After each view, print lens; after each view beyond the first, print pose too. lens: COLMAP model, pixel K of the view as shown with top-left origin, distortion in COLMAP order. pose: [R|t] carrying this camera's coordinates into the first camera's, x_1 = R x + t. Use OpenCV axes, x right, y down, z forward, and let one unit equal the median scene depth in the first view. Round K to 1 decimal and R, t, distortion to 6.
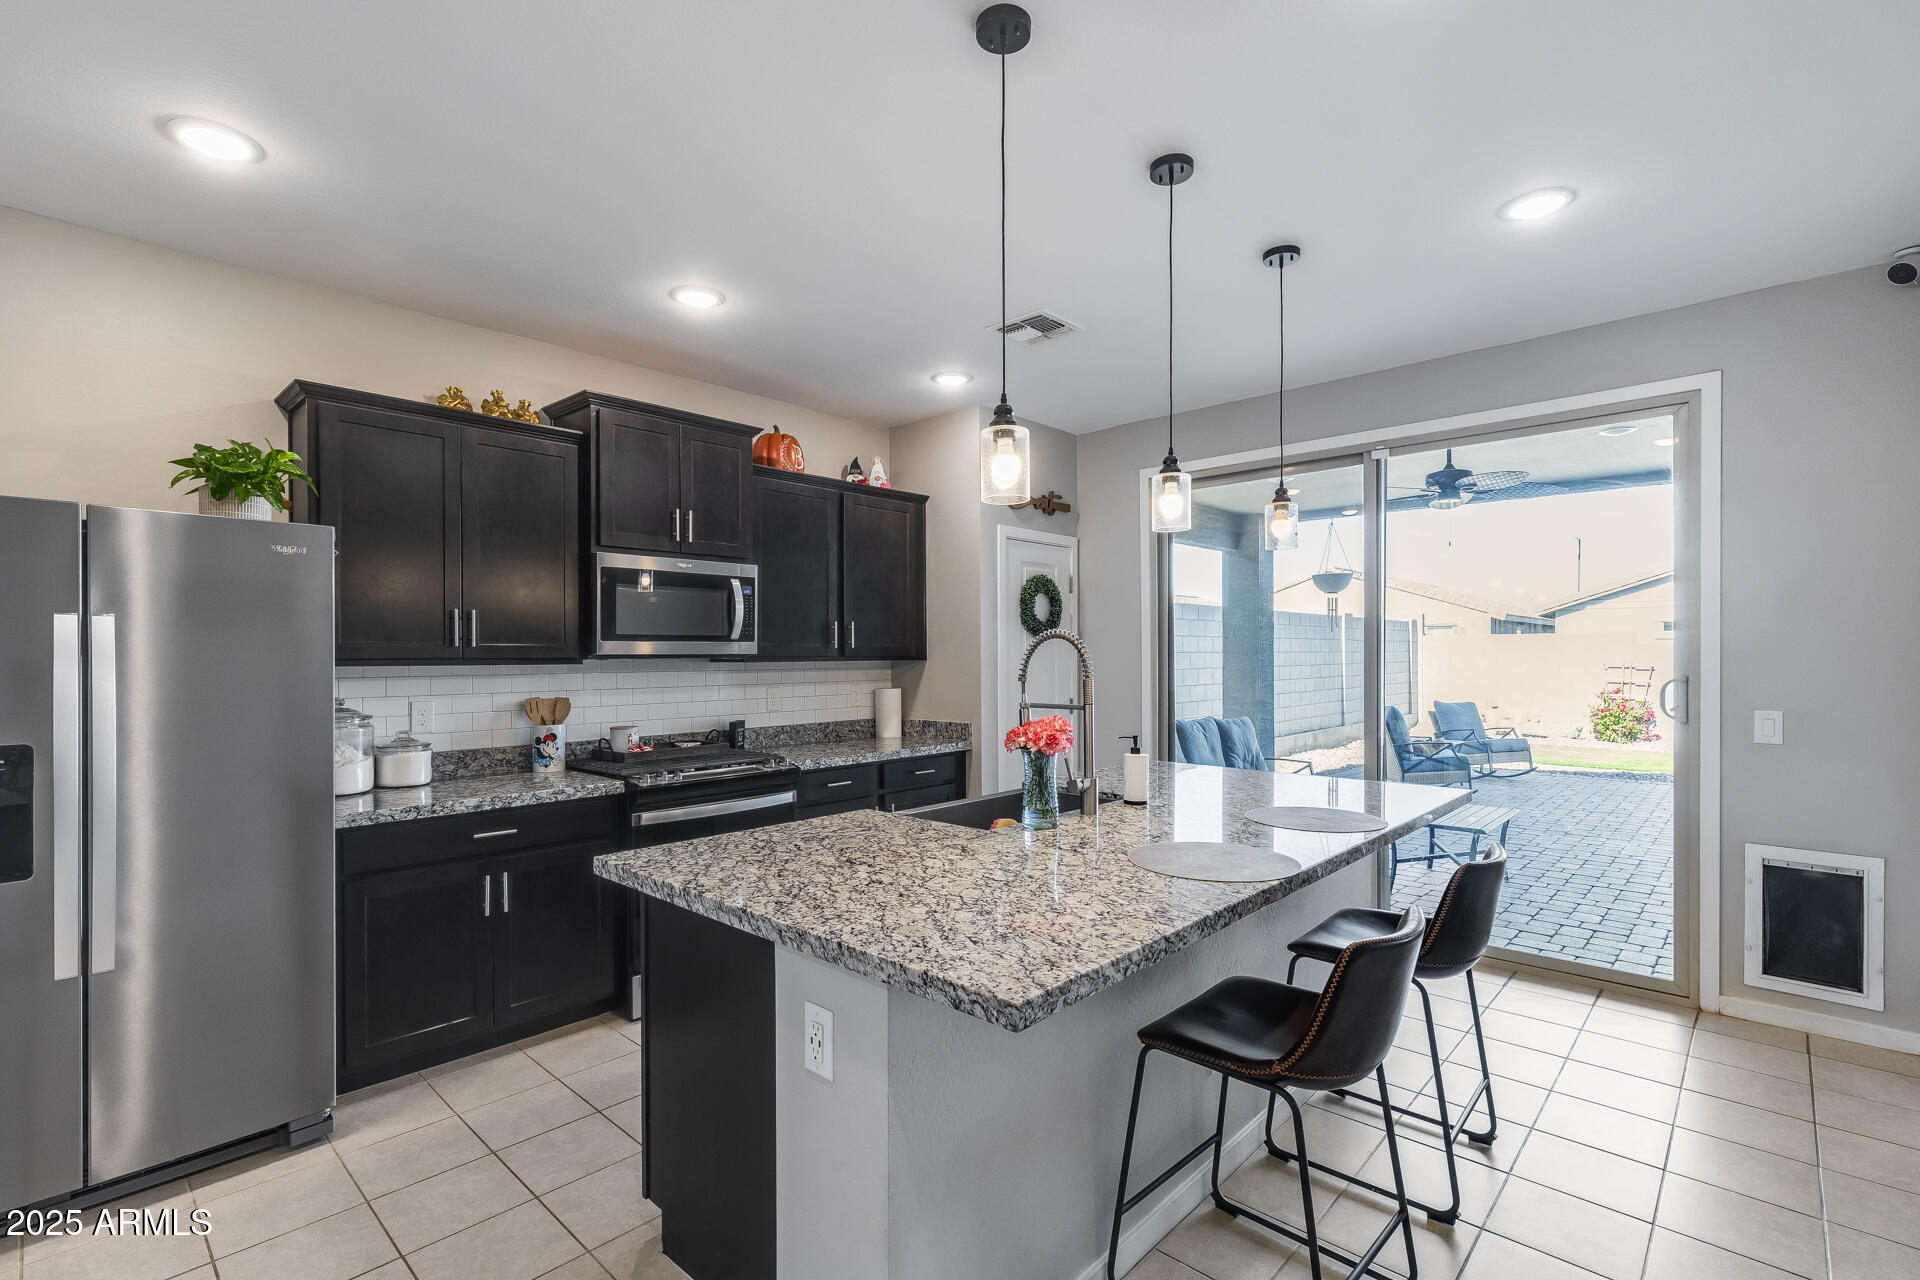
lens RADIAL K [[864.2, 0, 960.9], [0, 864.2, 653.0], [0, 0, 1]] dist [-0.001138, -0.000488]
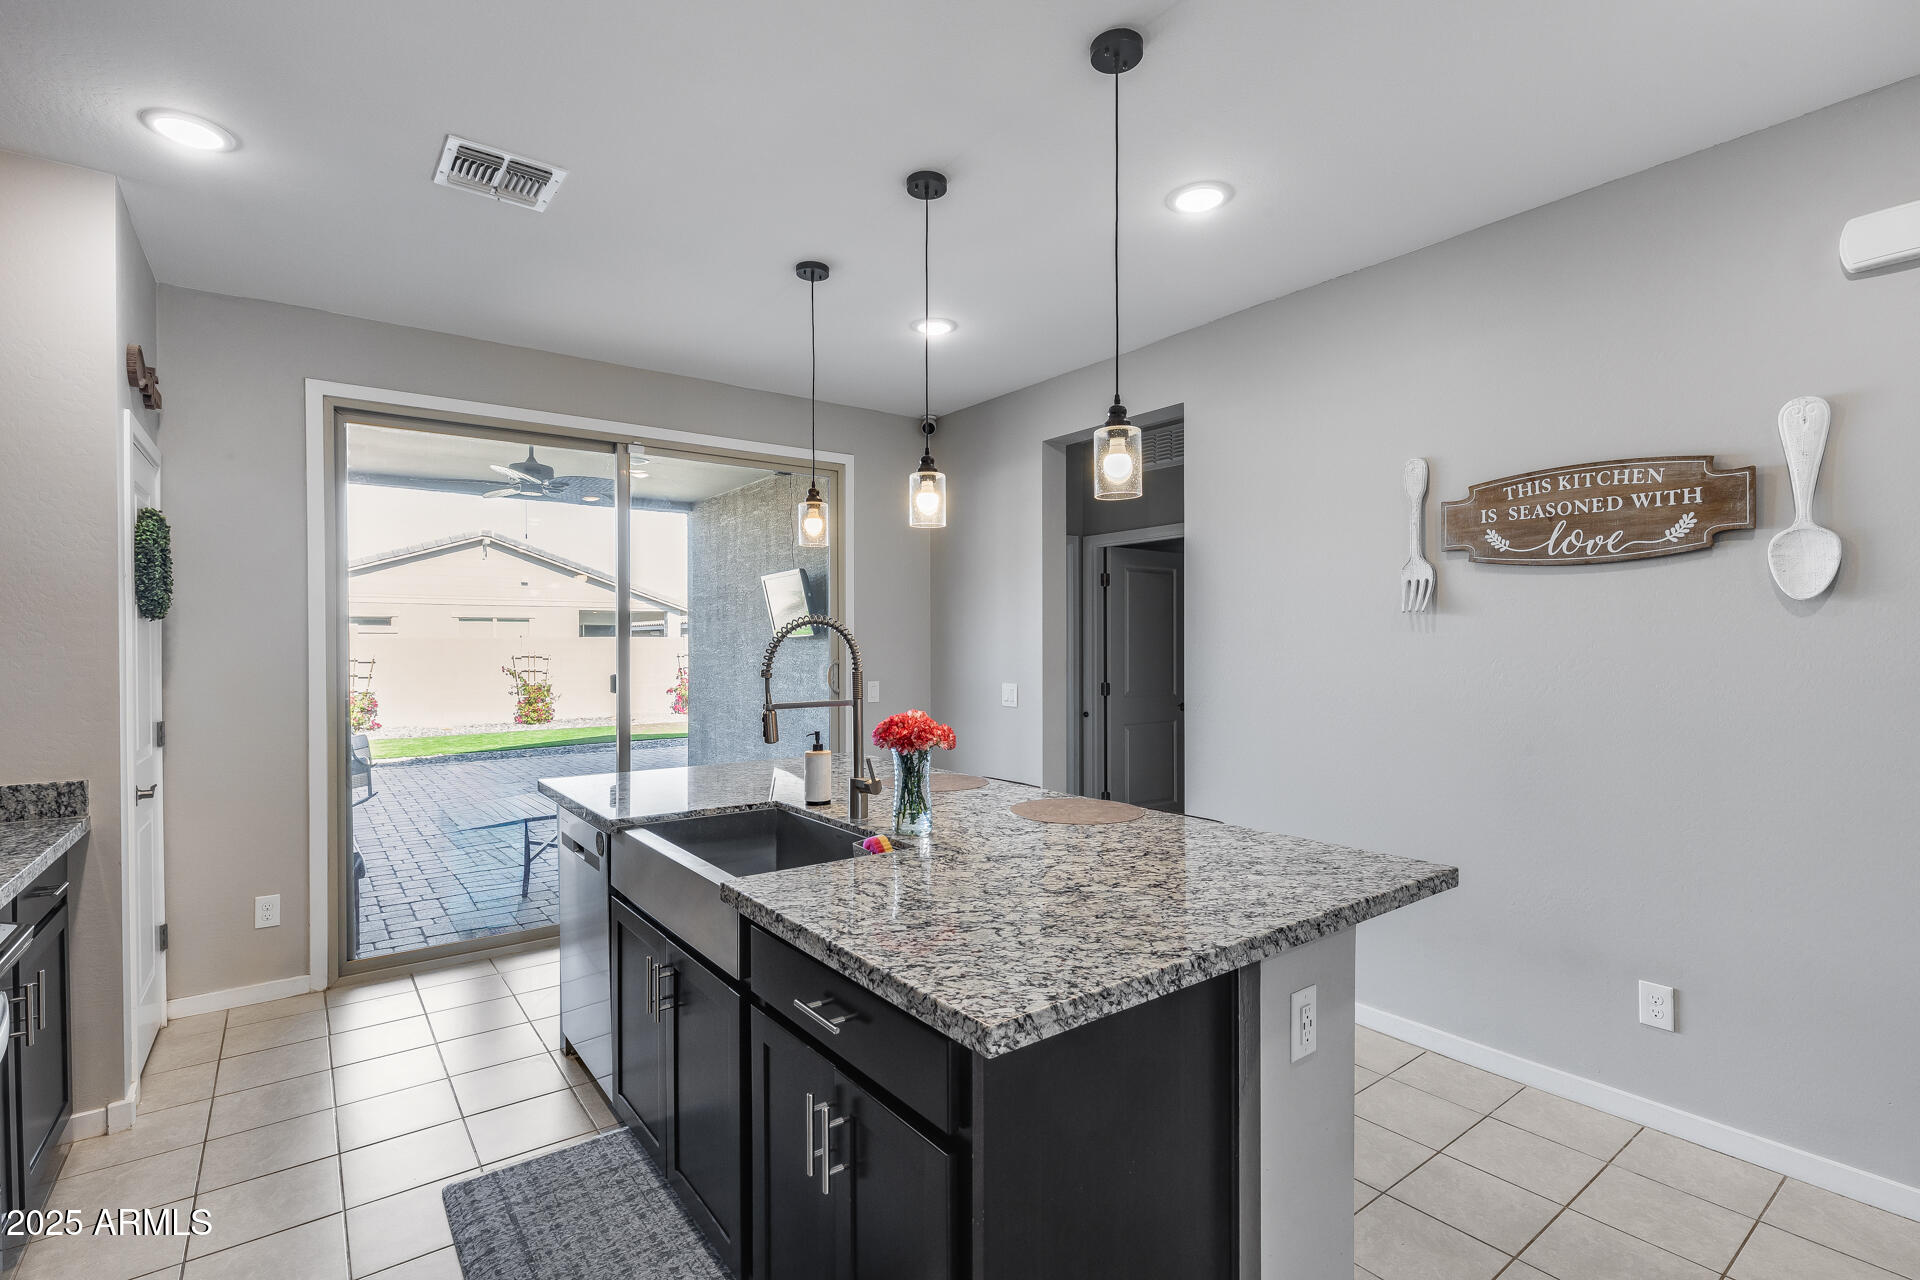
lens RADIAL K [[885.2, 0, 927.2], [0, 885.2, 645.8], [0, 0, 1]] dist [0.008636, -0.000013]
pose [[0.192081, -0.001830, 0.981377, -0.978125], [0.003305, 0.999994, 0.001218, 0.001798], [-0.981373, 0.003009, 0.192086, 0.947101]]
